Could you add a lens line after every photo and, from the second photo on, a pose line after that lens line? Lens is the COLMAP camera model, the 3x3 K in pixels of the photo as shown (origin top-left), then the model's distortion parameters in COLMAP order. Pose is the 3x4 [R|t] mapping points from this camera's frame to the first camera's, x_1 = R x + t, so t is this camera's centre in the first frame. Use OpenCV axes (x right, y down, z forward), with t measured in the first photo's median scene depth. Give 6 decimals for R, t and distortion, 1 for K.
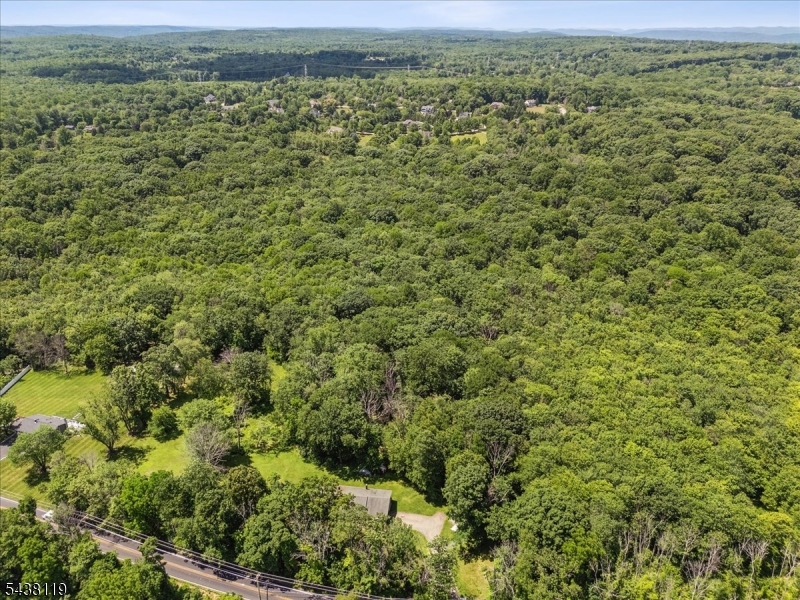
lens RADIAL K [[599.6, 0, 394.7], [0, 599.6, 295.6], [0, 0, 1]] dist [0.055158, -0.046192]
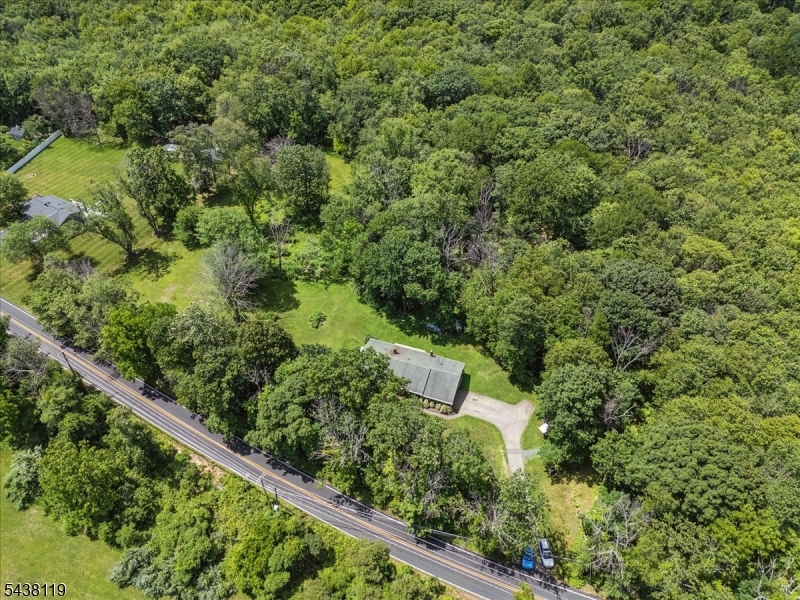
lens RADIAL K [[599.6, 0, 395.5], [0, 599.6, 298.4], [0, 0, 1]] dist [0.055158, -0.046192]
pose [[0.981009, 0.135980, -0.138316, 0.001822], [-0.078737, 0.930886, 0.356724, -0.005315], [0.177264, -0.339059, 0.923914, 0.281602]]
